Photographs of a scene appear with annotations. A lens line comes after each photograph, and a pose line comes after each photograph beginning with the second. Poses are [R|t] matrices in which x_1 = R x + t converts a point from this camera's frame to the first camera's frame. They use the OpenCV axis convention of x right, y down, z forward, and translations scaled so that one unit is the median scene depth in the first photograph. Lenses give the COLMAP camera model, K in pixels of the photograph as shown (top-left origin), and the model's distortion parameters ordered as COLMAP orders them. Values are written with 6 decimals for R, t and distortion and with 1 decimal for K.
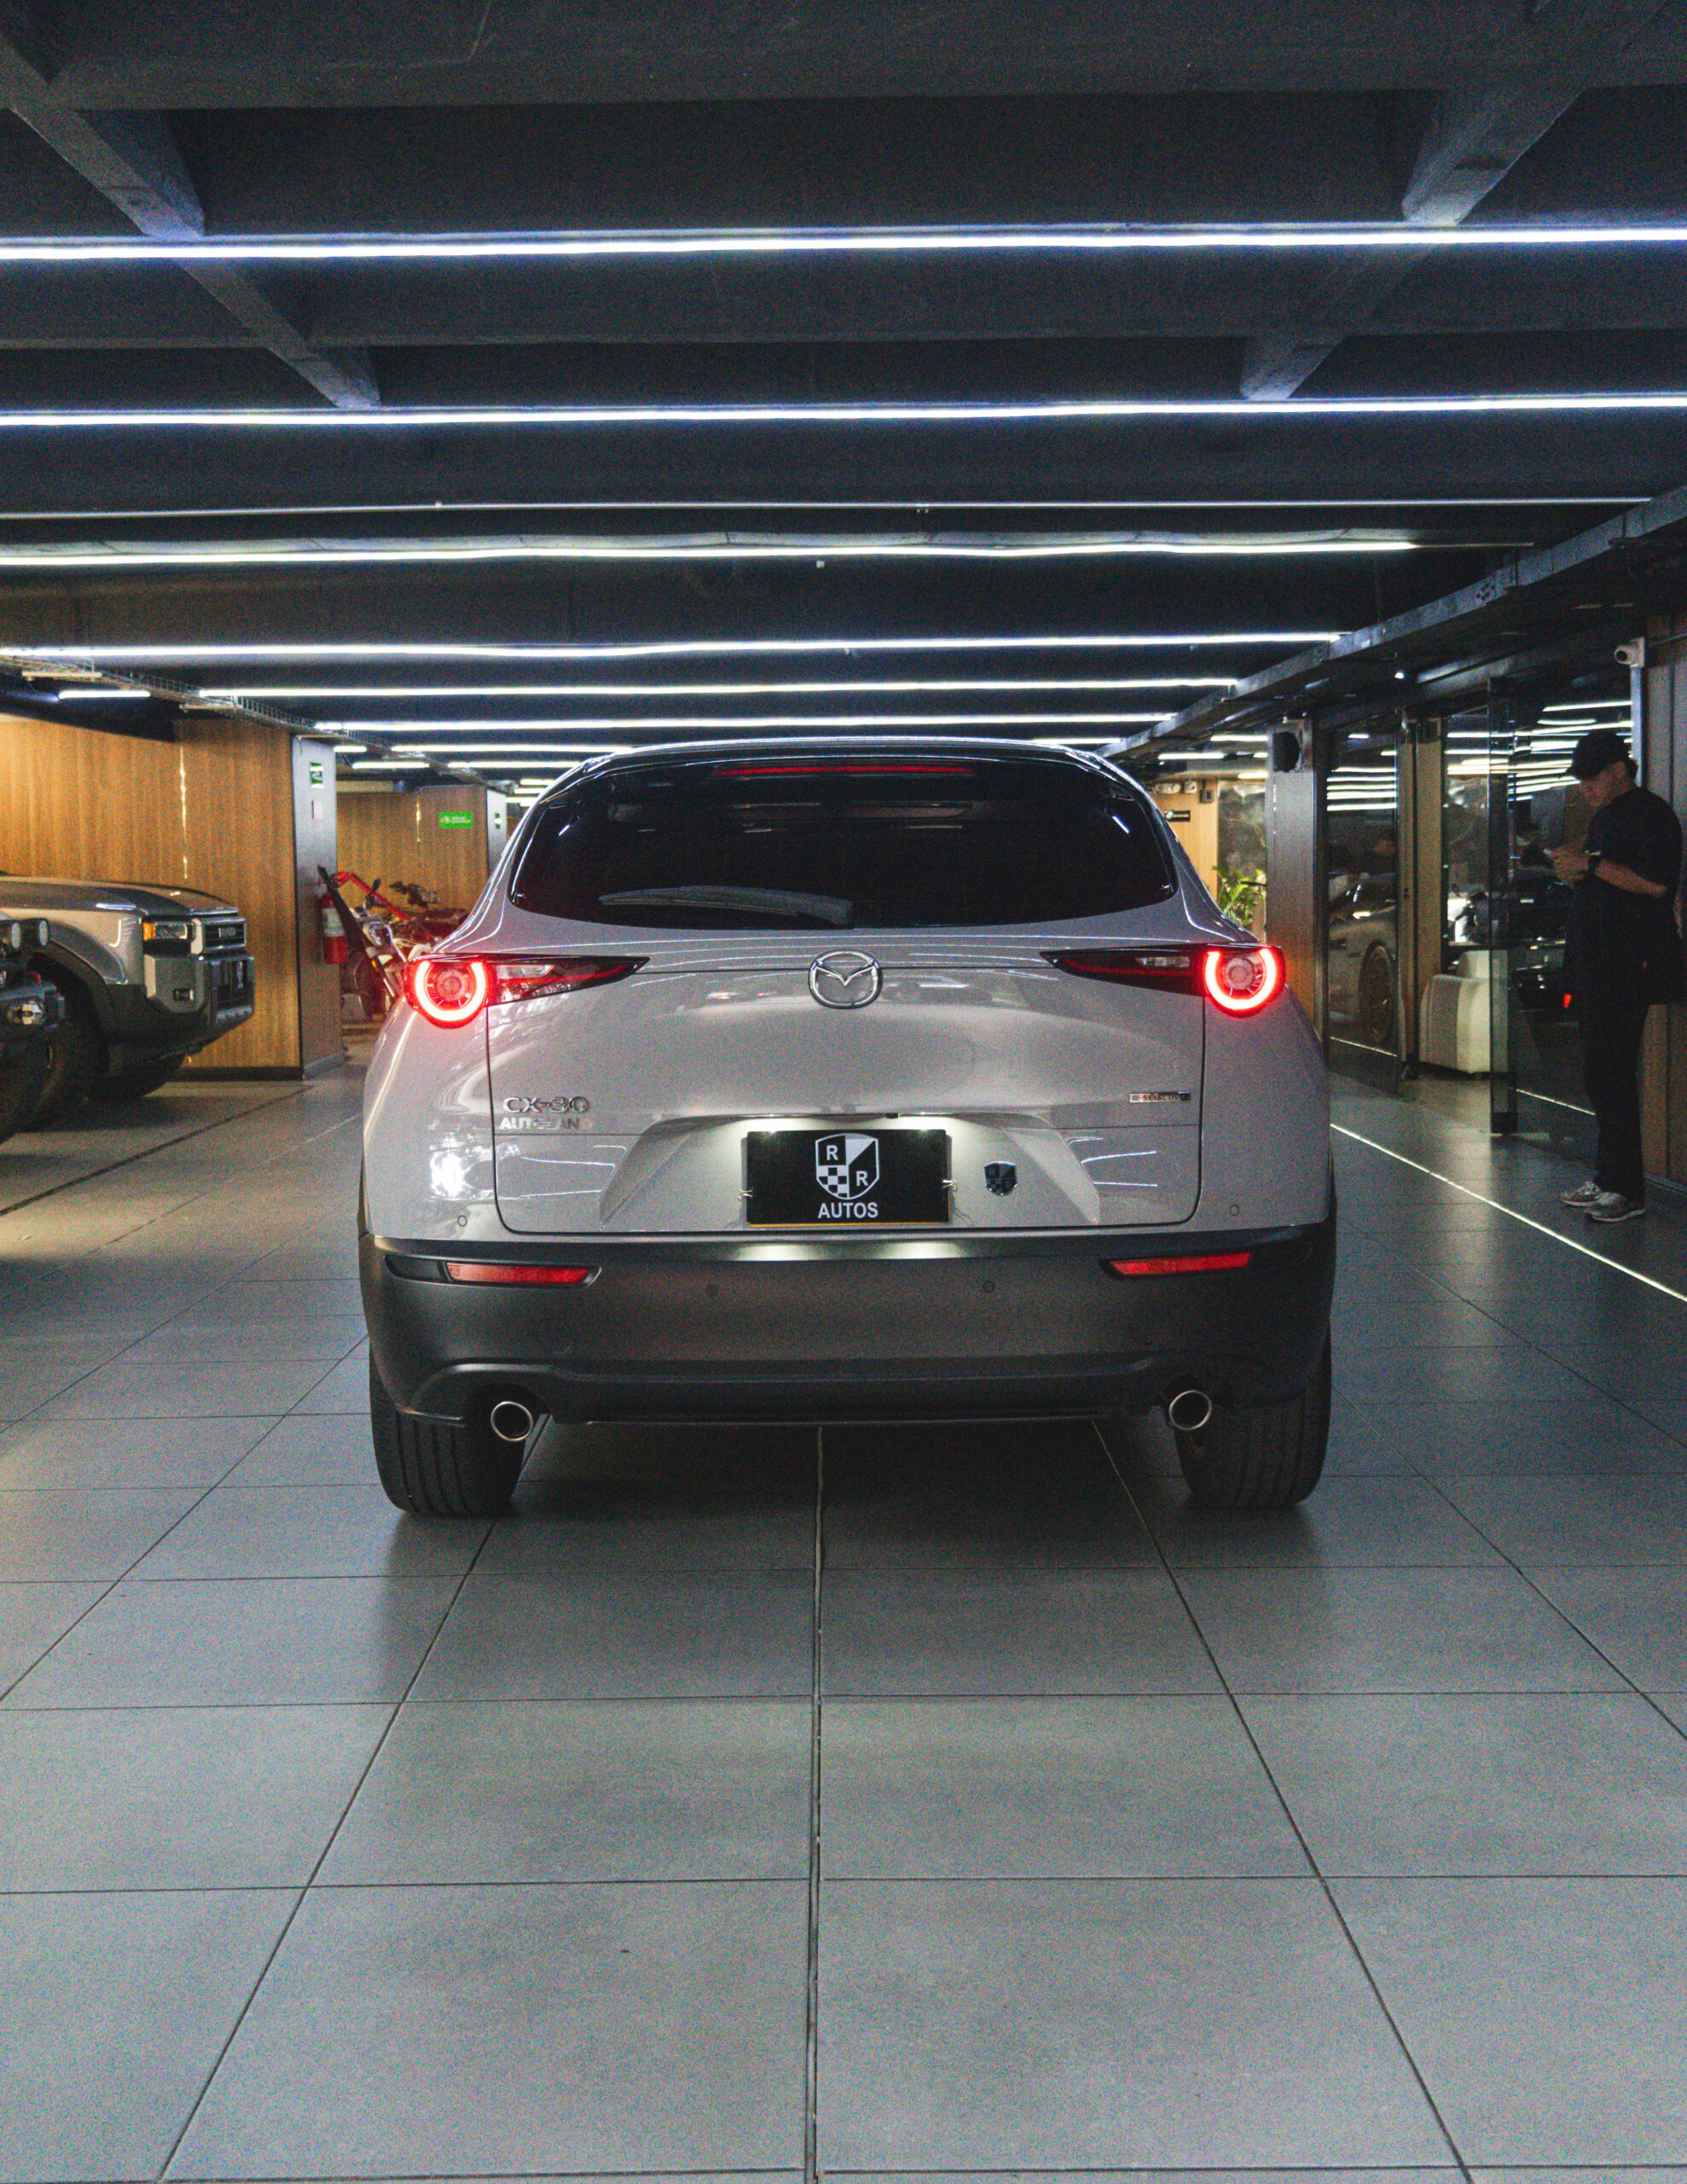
lens RADIAL K [[2194.9, 0, 838.8], [0, 2194.9, 1010.1], [0, 0, 1]] dist [0.001376, 0.003930]
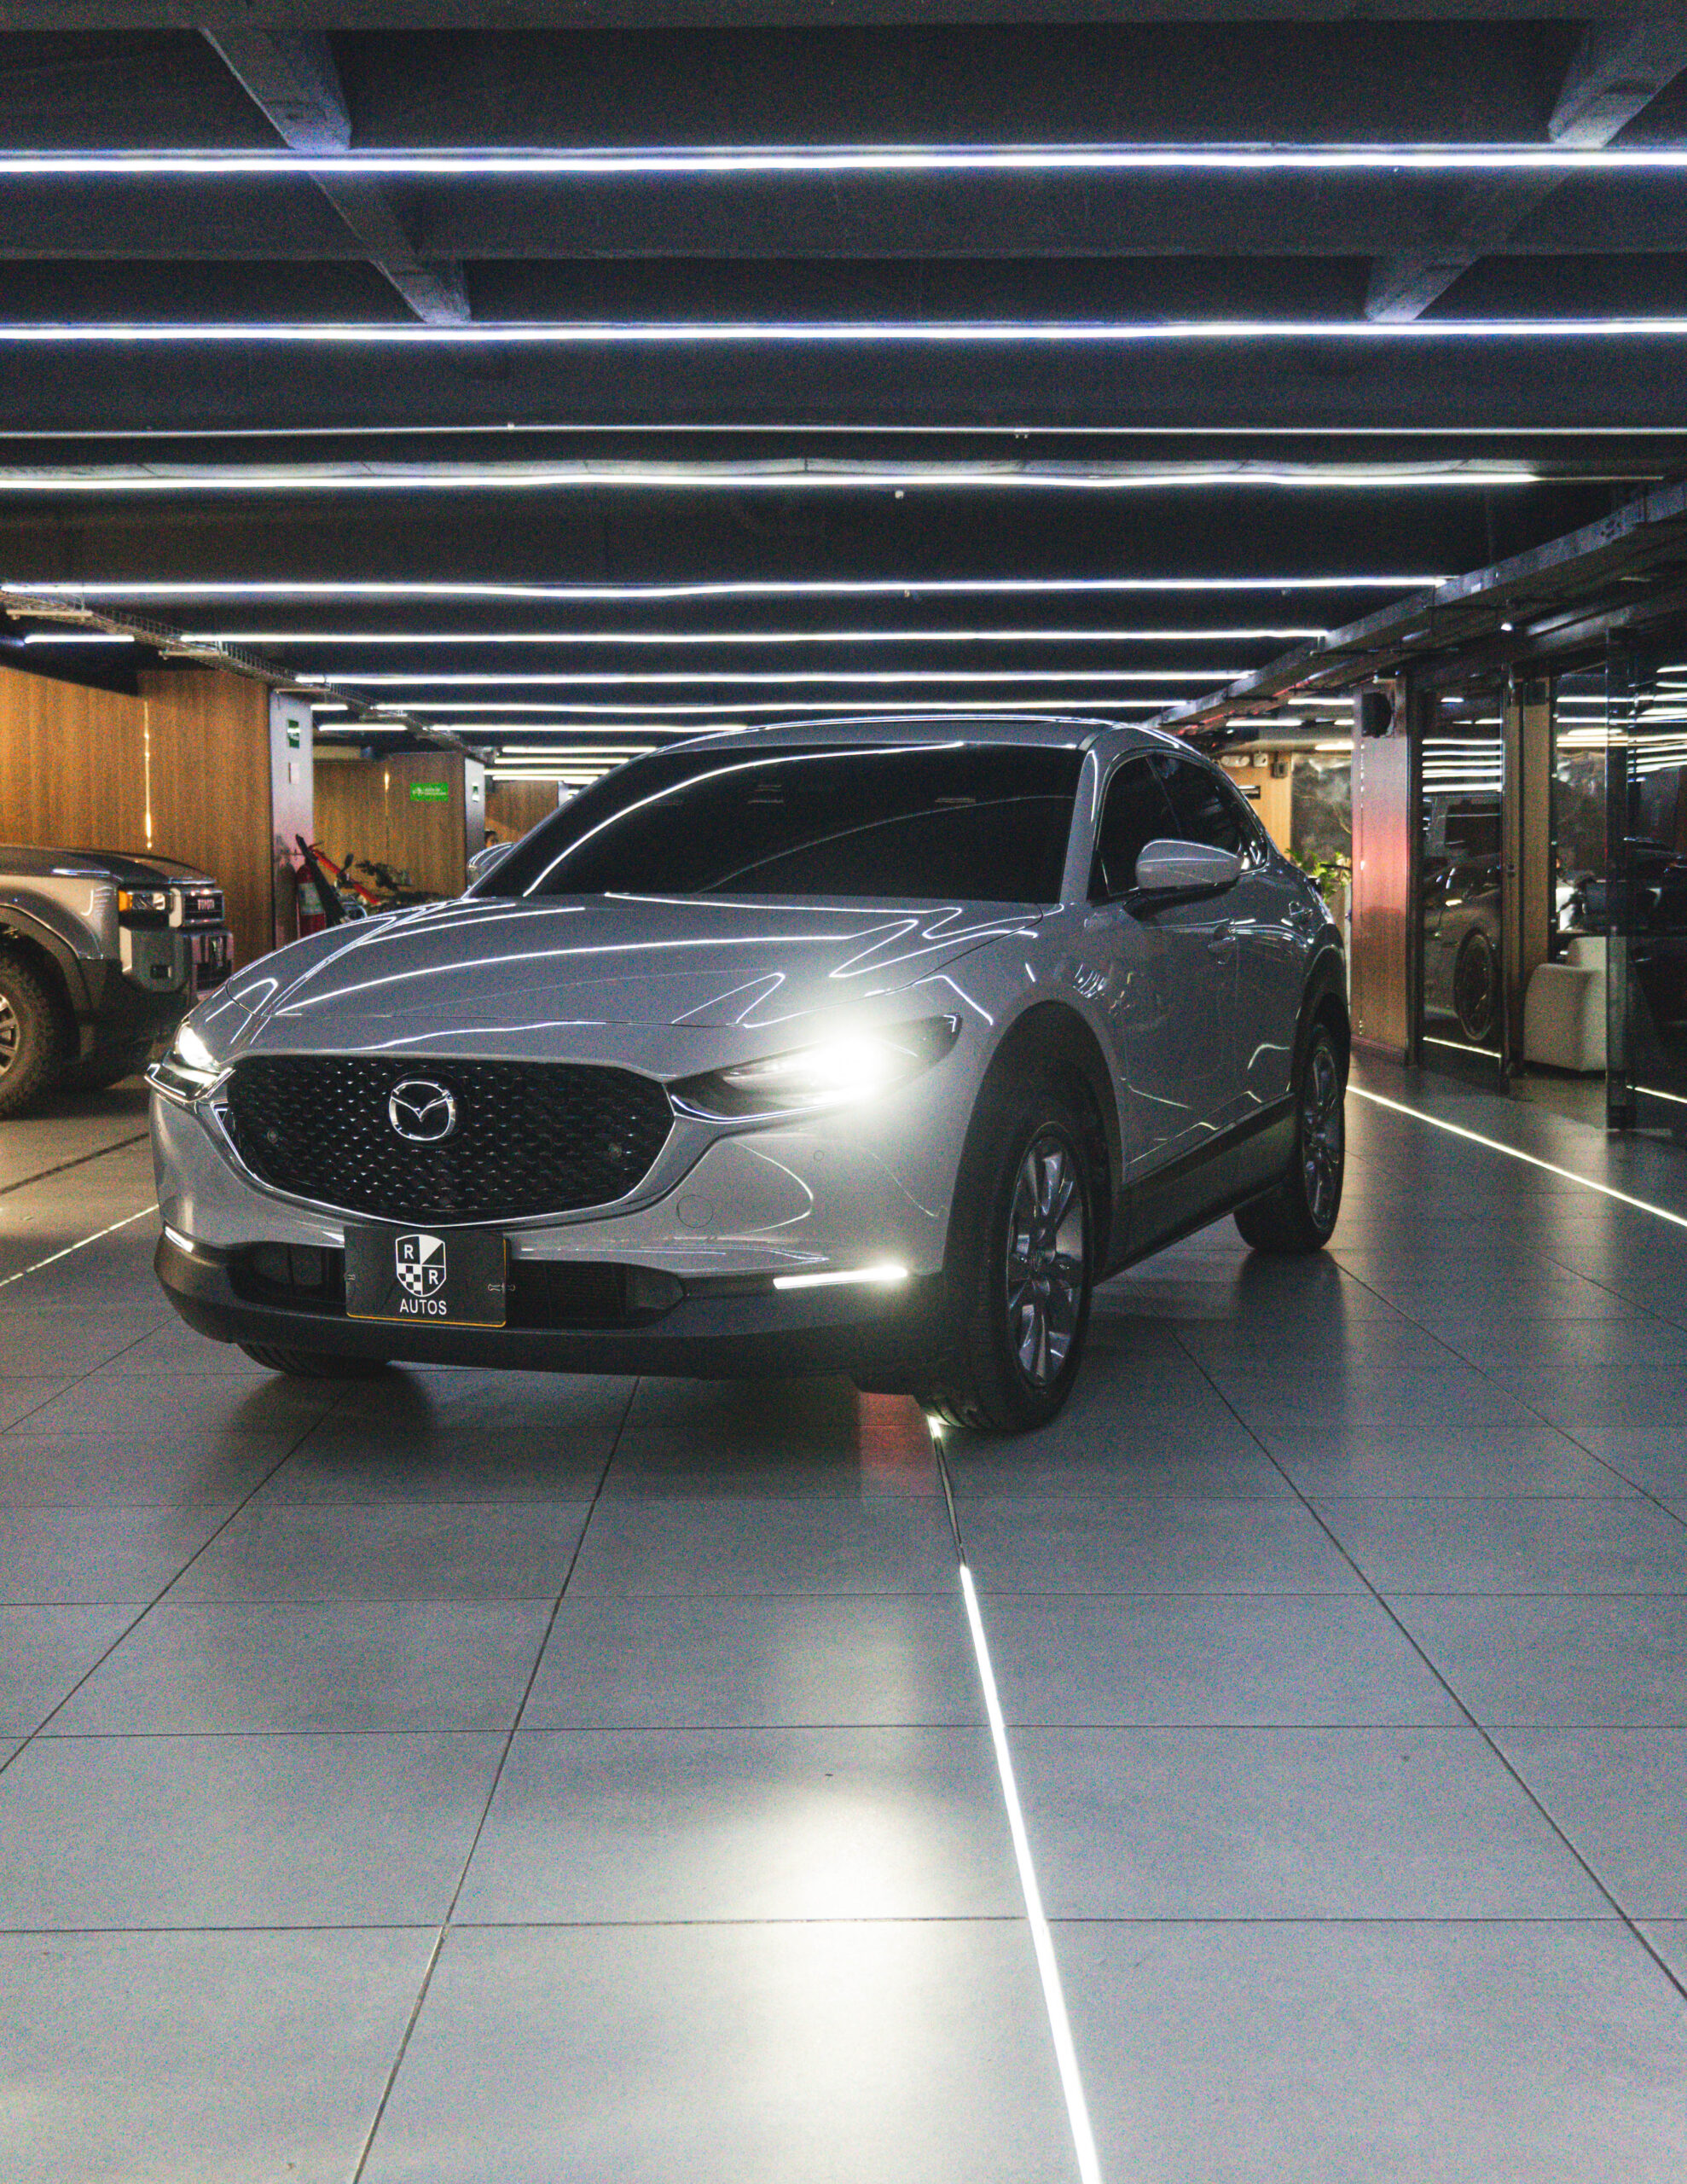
lens RADIAL K [[2547.6, 0, 844.4], [0, 2547.6, 1023.3], [0, 0, 1]] dist [0.008839, -0.007038]
pose [[0.999975, 0.006010, 0.003690, -0.021199], [-0.006003, 0.999980, -0.001852, 0.014695], [-0.003701, 0.001830, 0.999991, -0.051423]]
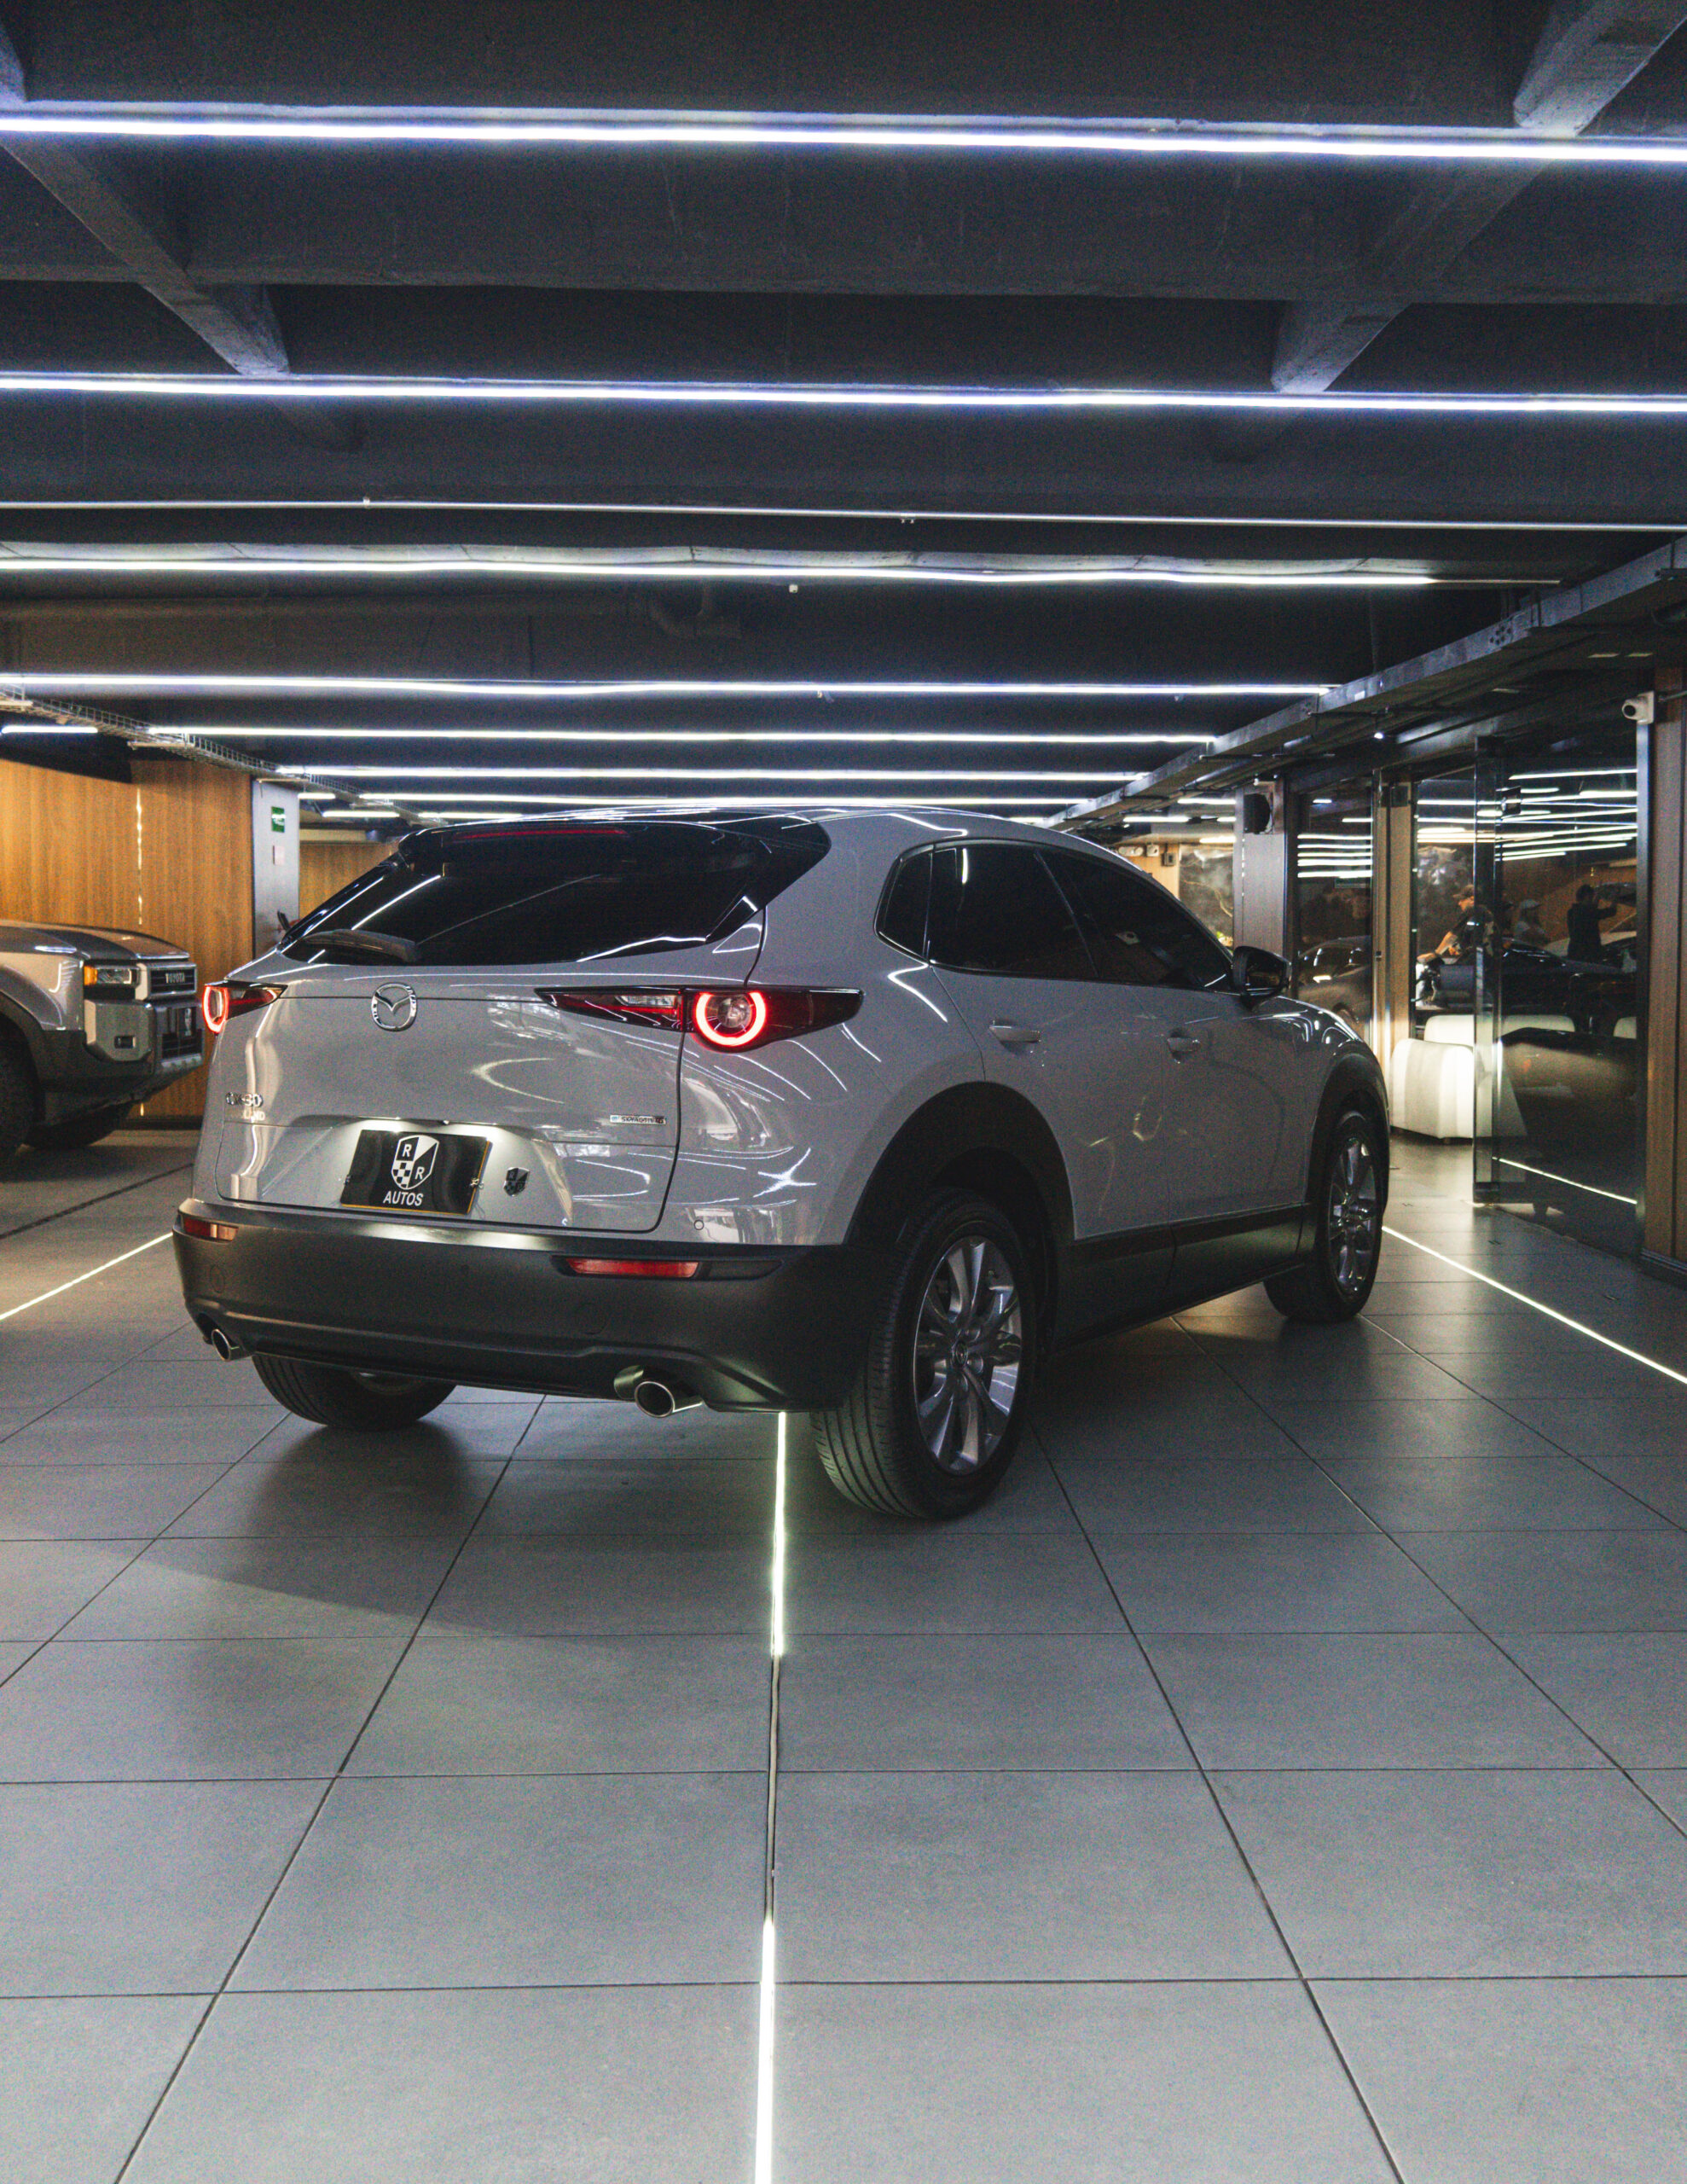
lens RADIAL K [[2077.8, 0, 879.5], [0, 2077.8, 1037.7], [0, 0, 1]] dist [-0.008706, 0.006299]
pose [[0.999263, 0.014058, 0.035708, -0.000483], [-0.013641, 0.999836, -0.011890, -0.002581], [-0.035869, 0.011394, 0.999292, 0.078055]]
